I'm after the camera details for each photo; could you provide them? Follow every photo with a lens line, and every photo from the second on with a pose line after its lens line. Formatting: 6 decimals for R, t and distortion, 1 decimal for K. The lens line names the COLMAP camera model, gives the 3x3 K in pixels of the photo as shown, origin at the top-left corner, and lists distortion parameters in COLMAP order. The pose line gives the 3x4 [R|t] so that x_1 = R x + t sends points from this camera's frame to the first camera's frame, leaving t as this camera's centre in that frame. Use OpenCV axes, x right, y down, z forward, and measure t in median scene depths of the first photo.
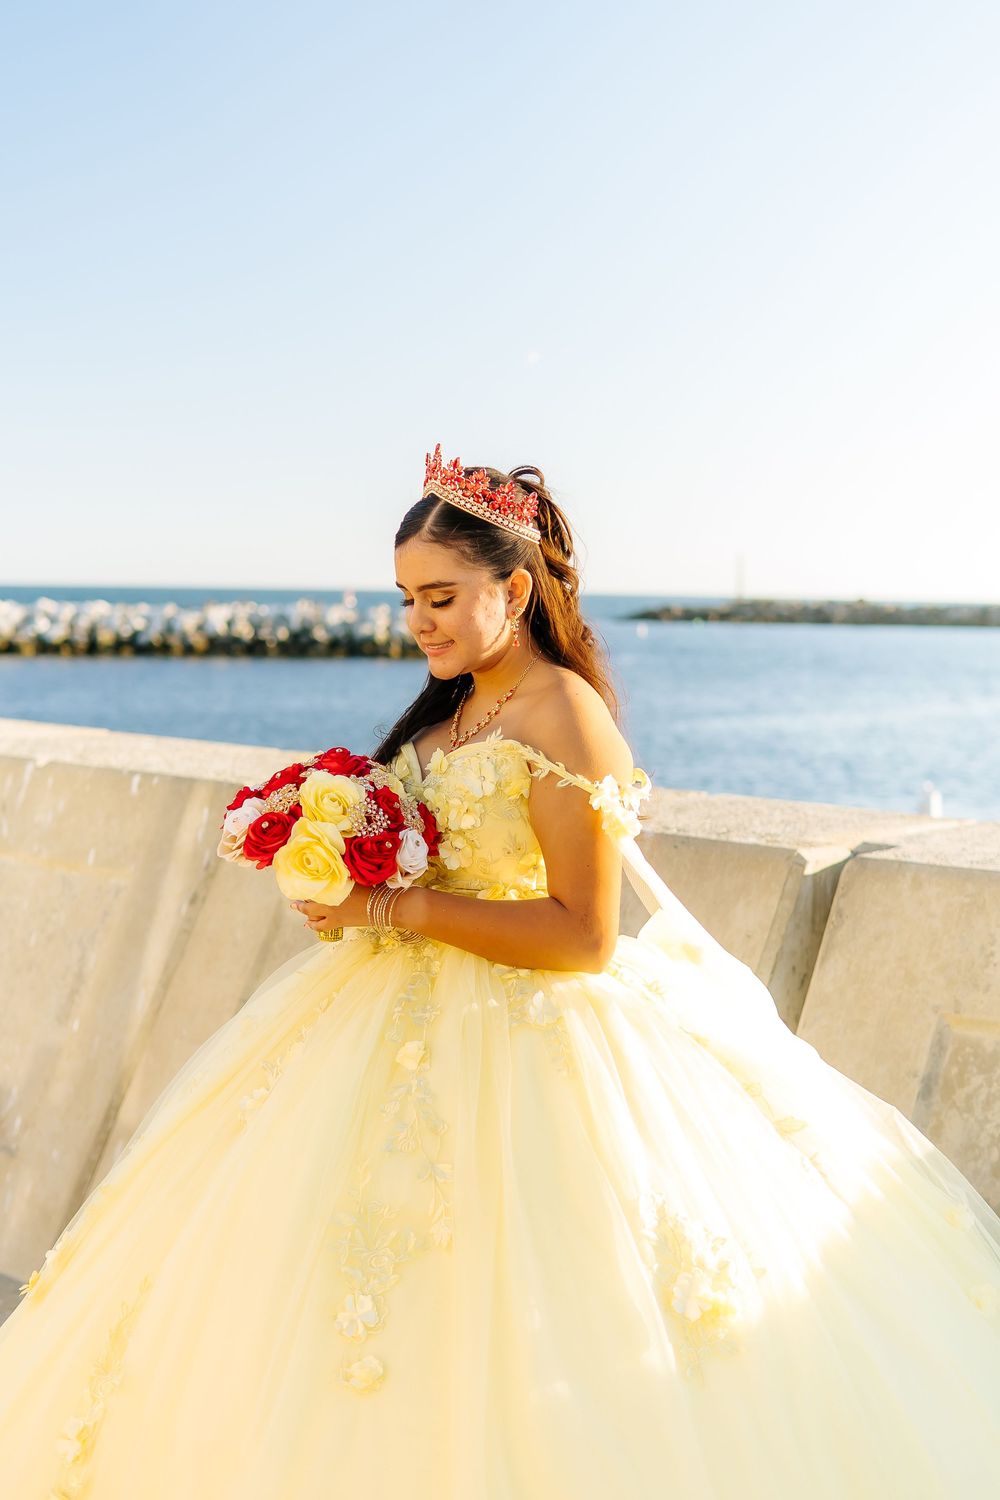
lens RADIAL K [[1978.1, 0, 500.0], [0, 1978.1, 750.0], [0, 0, 1]] dist [-0.116887, -0.054857]
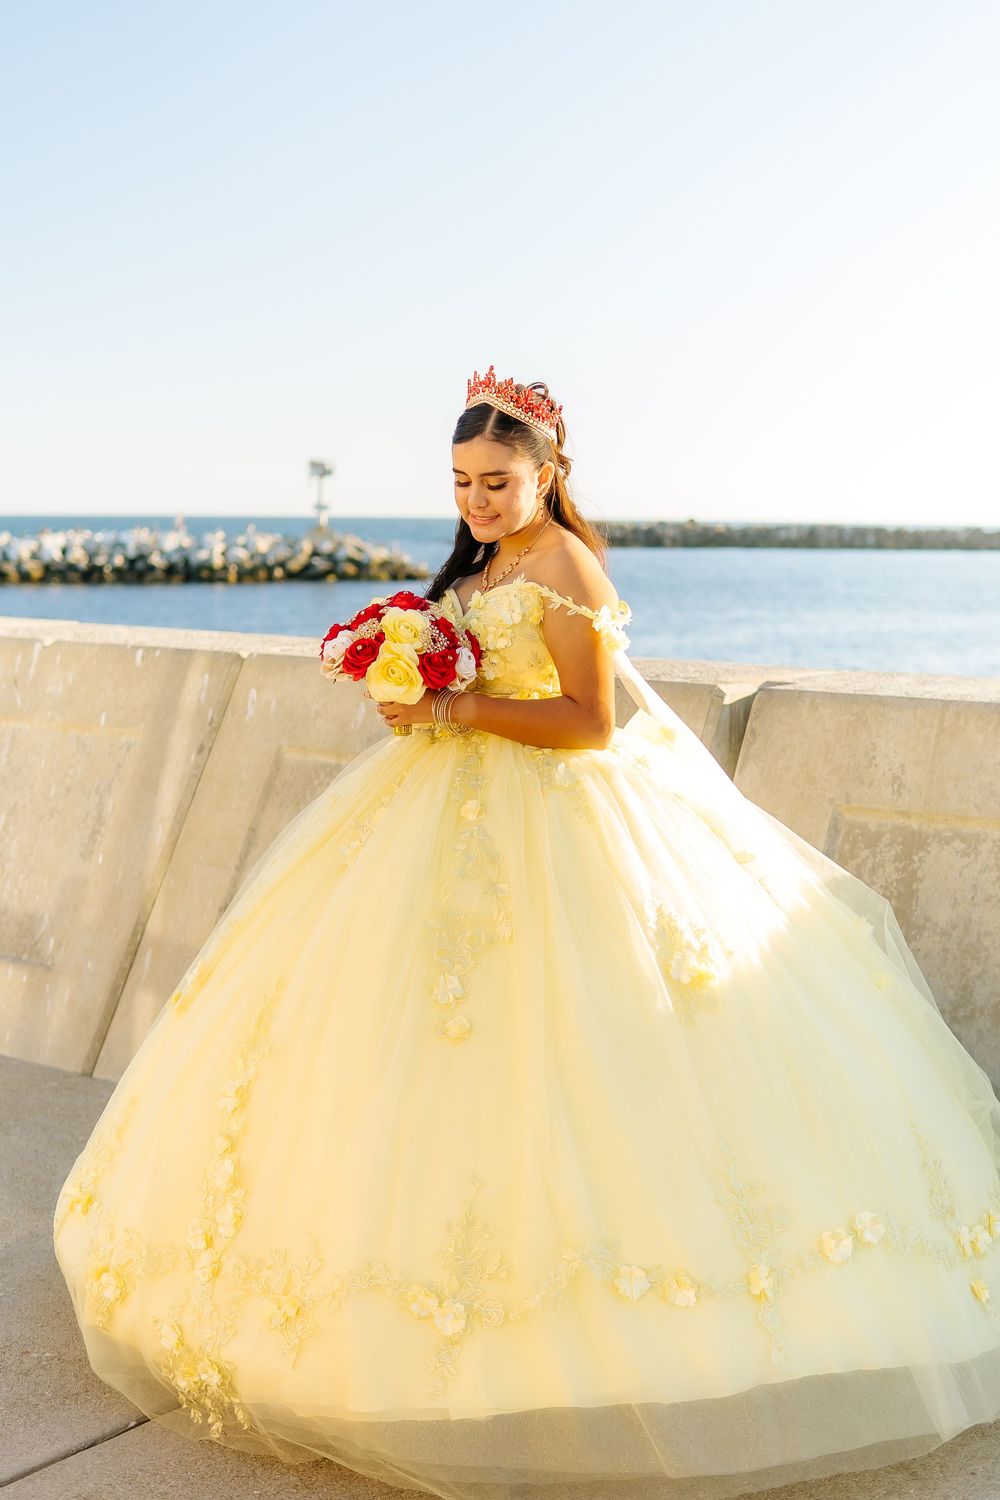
lens RADIAL K [[1978.1, 0, 500.0], [0, 1978.1, 750.0], [0, 0, 1]] dist [-0.116887, -0.054857]
pose [[0.996332, -0.016895, 0.083883, -0.098990], [0.013703, 0.999165, 0.038482, 0.042961], [-0.084463, -0.037192, 0.995732, -0.262042]]
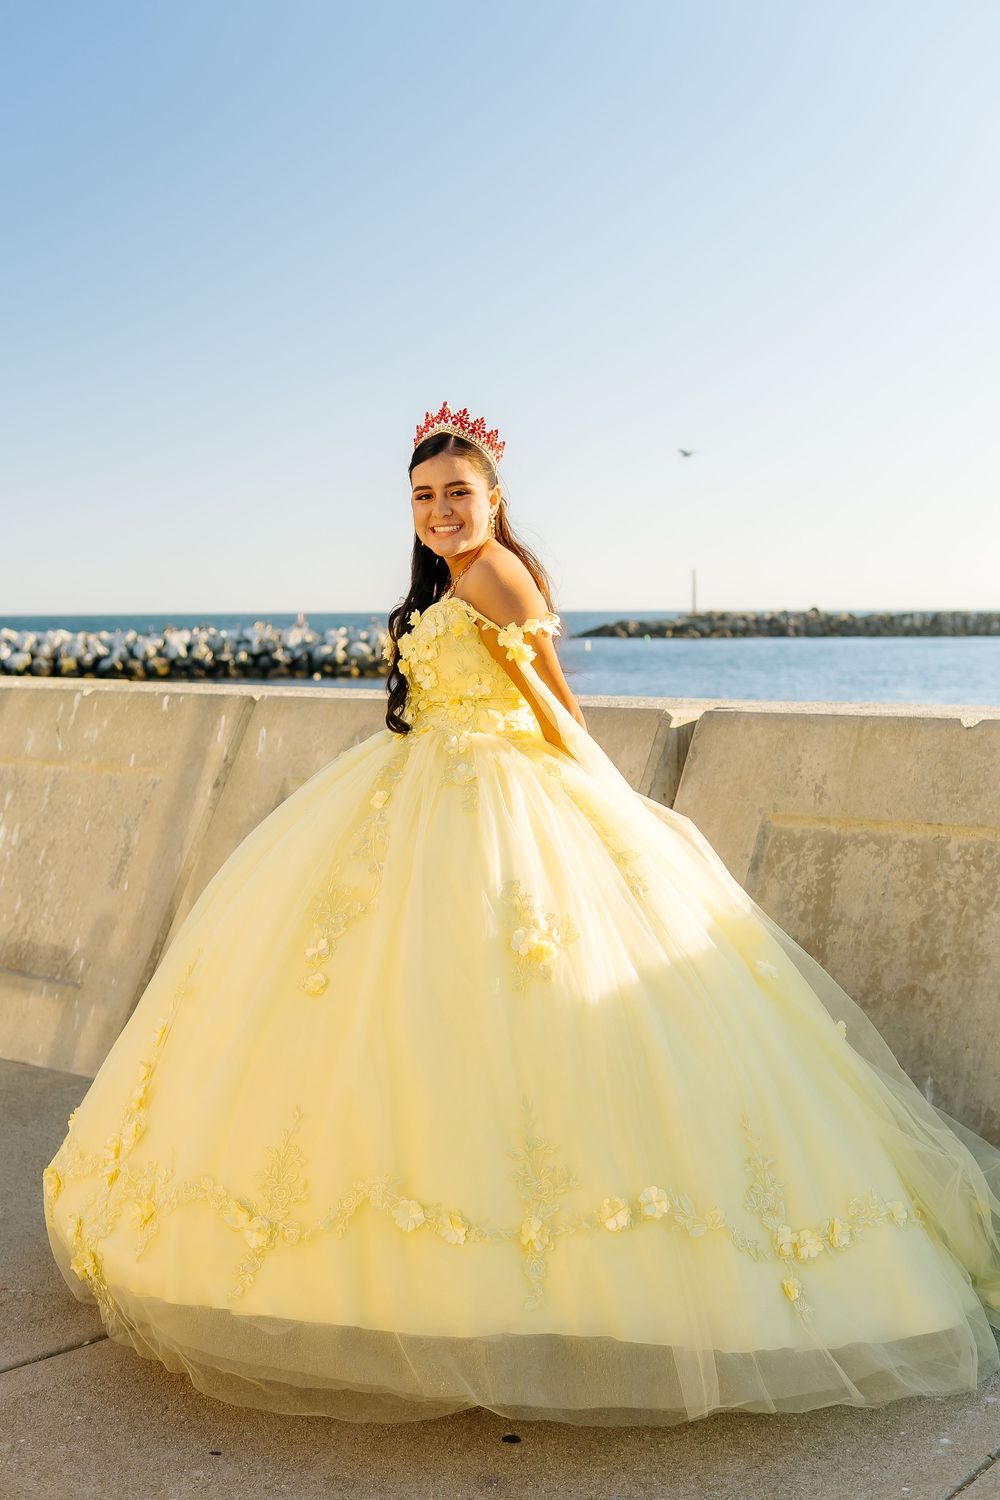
lens RADIAL K [[1978.1, 0, 500.0], [0, 1978.1, 750.0], [0, 0, 1]] dist [-0.116887, -0.054857]
pose [[0.999497, -0.024770, 0.019785, 0.007587], [0.024977, 0.999635, -0.010301, 0.093573], [-0.019522, 0.010790, 0.999751, -0.393270]]
